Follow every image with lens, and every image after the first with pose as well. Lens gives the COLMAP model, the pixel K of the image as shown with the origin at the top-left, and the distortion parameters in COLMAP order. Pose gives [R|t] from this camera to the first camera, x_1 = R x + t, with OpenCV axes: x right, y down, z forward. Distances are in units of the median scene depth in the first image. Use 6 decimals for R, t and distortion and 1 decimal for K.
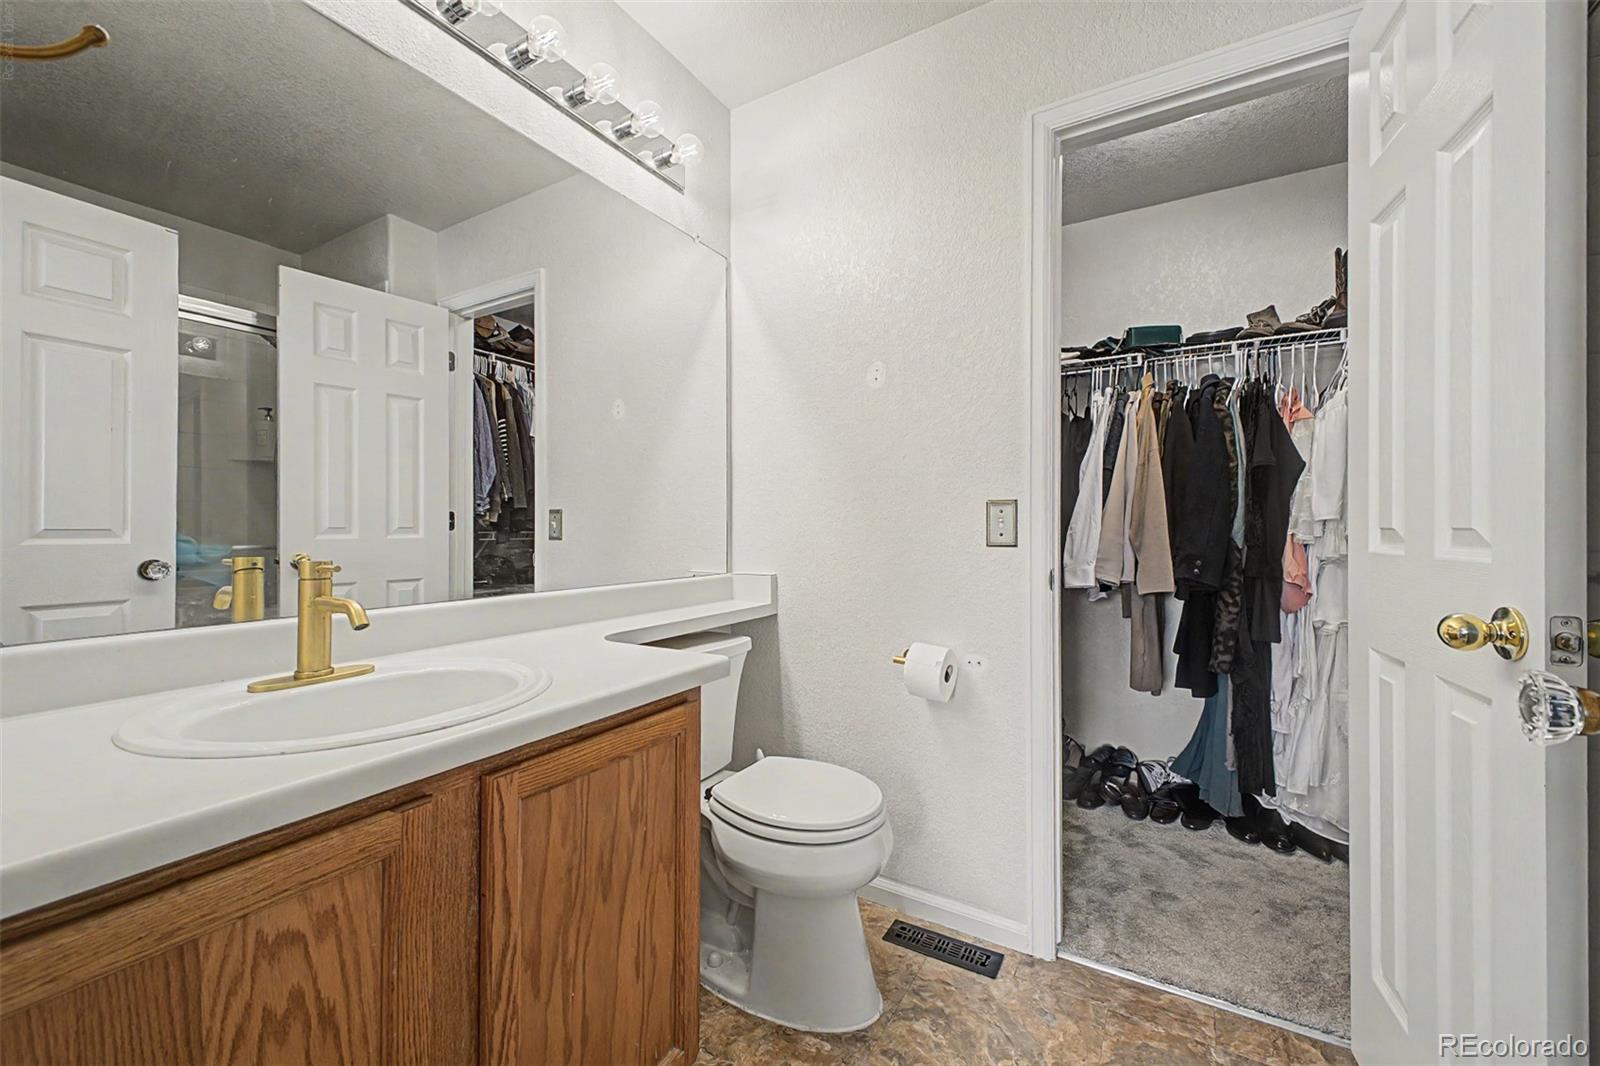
lens RADIAL K [[636.9, 0, 793.7], [0, 636.9, 528.8], [0, 0, 1]] dist [0.013304, -0.002406]
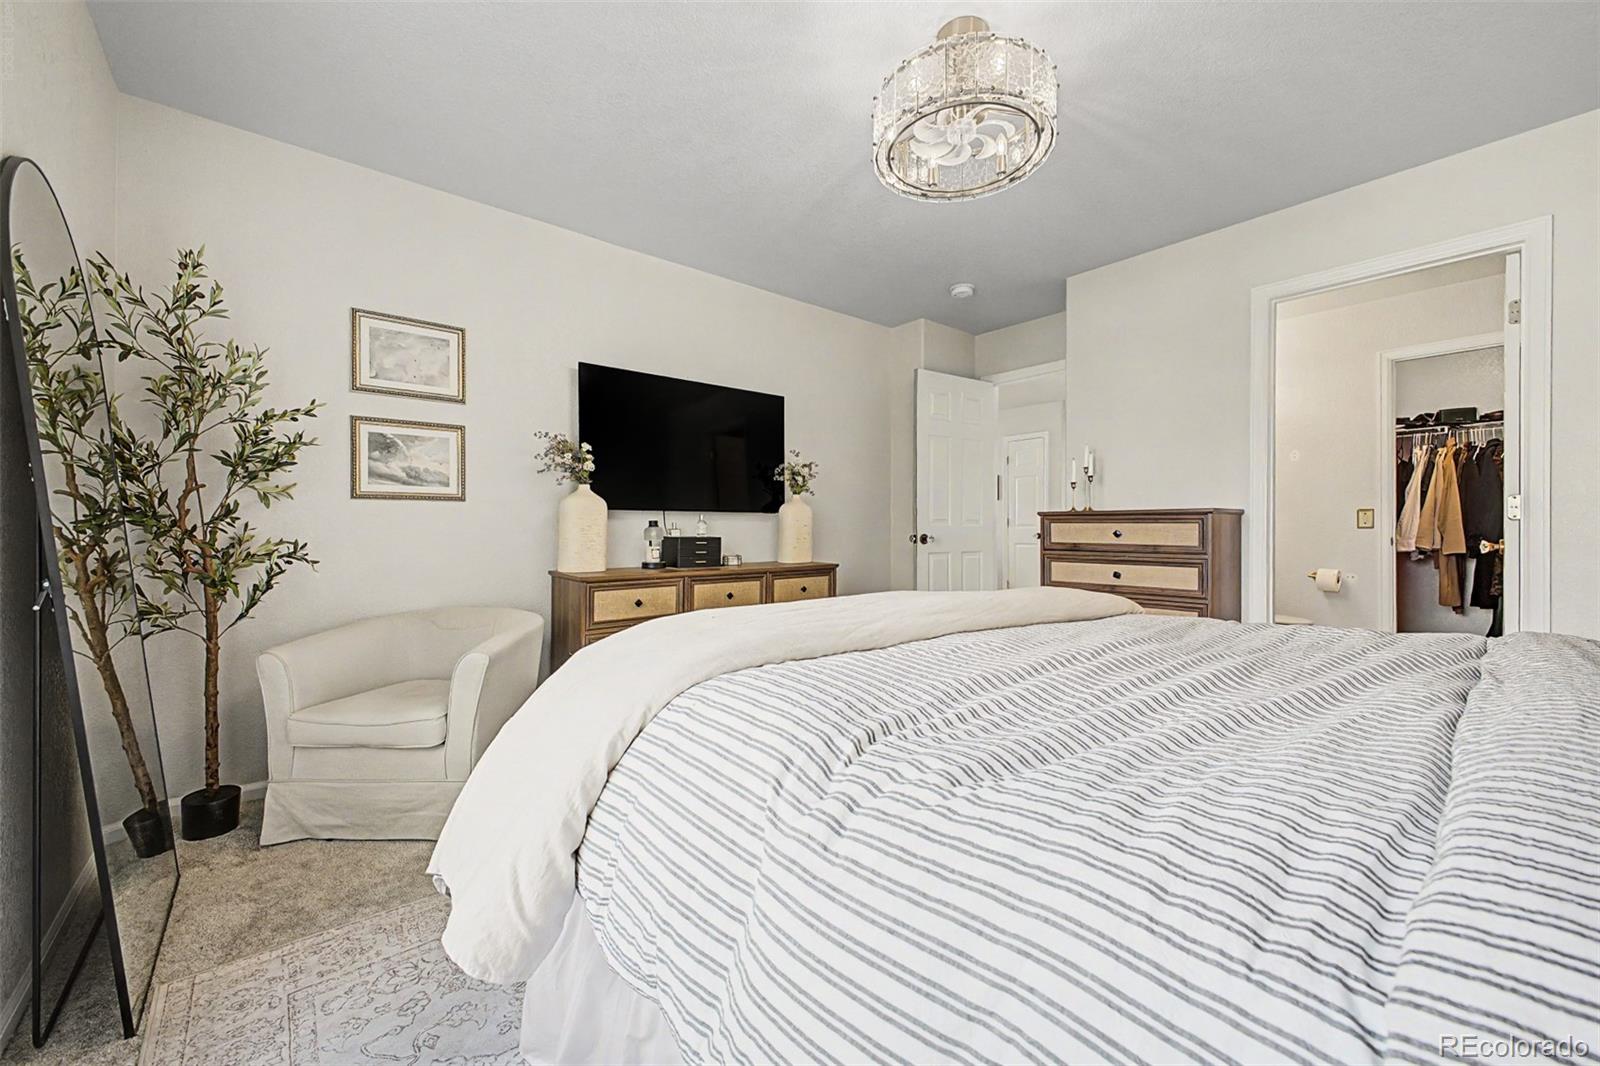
lens RADIAL K [[636.9, 0, 798.6], [0, 636.9, 529.5], [0, 0, 1]] dist [0.013304, -0.002406]
pose [[0.948144, -0.000229, -0.317840, -0.647383], [0.000498, 1.000000, 0.000763, 0.020355], [0.317839, -0.000882, 0.948144, -1.371352]]
